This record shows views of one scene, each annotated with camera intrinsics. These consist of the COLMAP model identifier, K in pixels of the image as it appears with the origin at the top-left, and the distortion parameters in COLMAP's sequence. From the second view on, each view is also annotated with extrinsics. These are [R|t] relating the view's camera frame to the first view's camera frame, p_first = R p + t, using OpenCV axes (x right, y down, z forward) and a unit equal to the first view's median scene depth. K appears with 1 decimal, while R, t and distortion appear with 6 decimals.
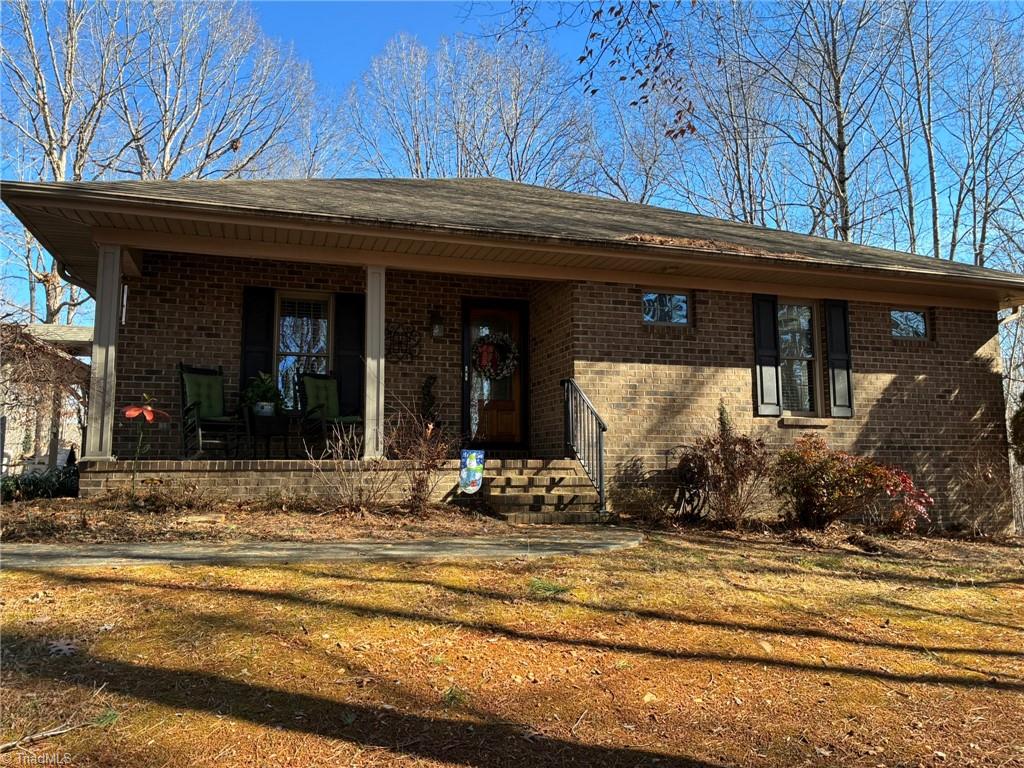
lens RADIAL K [[768.5, 0, 503.7], [0, 768.5, 382.4], [0, 0, 1]] dist [0.065967, -0.084314]
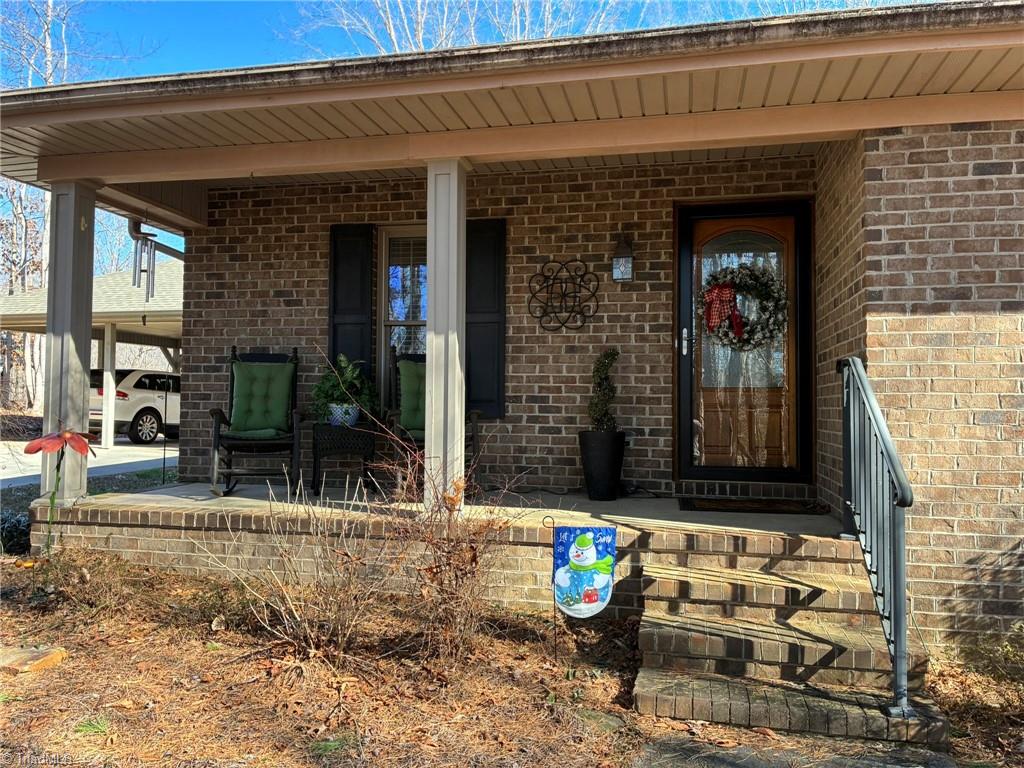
lens RADIAL K [[768.5, 0, 510.1], [0, 768.5, 380.3], [0, 0, 1]] dist [0.065967, -0.084314]
pose [[0.866151, -0.005493, -0.499753, 0.134429], [0.044025, 0.996891, 0.065344, -0.028683], [0.497840, -0.078599, 0.863700, 0.501644]]
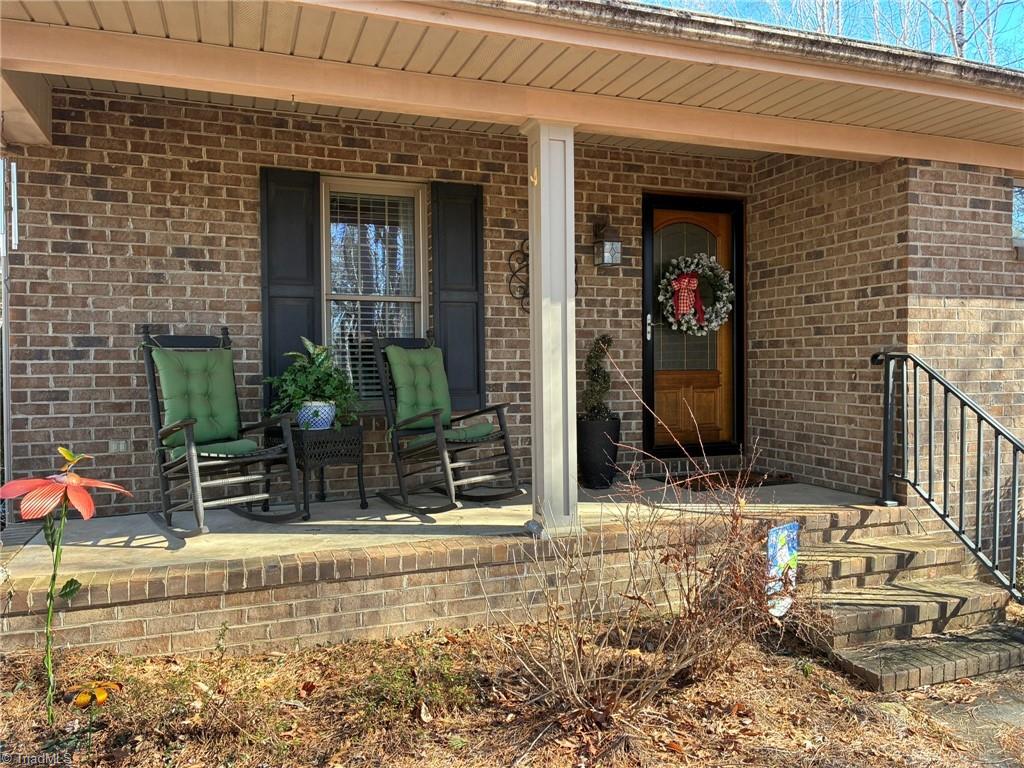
lens RADIAL K [[768.5, 0, 512.9], [0, 768.5, 381.0], [0, 0, 1]] dist [0.065967, -0.084314]
pose [[0.998667, -0.005296, 0.051340, -0.200501], [-0.001855, 0.990398, 0.138232, -0.056974], [-0.051579, -0.138143, 0.989068, 0.475402]]
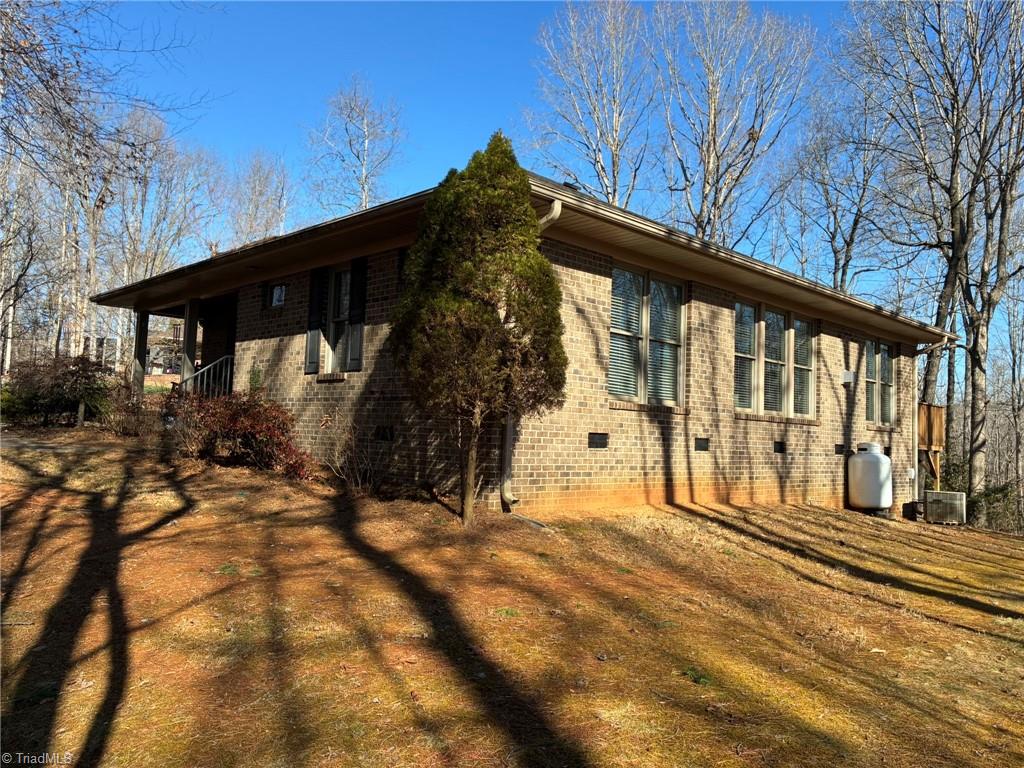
lens RADIAL K [[768.5, 0, 512.4], [0, 768.5, 382.6], [0, 0, 1]] dist [0.065967, -0.084314]
pose [[0.459536, -0.038855, -0.887309, 1.590881], [0.068581, 0.997612, -0.008167, 0.092129], [0.885508, -0.057100, 0.461103, 0.772011]]
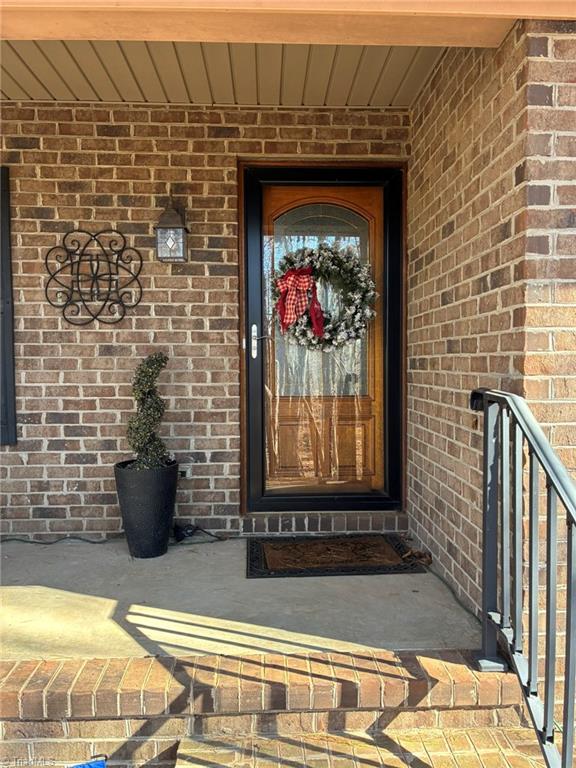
lens RADIAL K [[576.3, 0, 285.3], [0, 576.3, 383.7], [0, 0, 1]] dist [0.065967, -0.084314]
pose [[0.964893, 0.009438, -0.262473, 0.062393], [0.030536, 0.988546, 0.147801, -0.040080], [0.260862, -0.150627, 0.953553, 0.759627]]
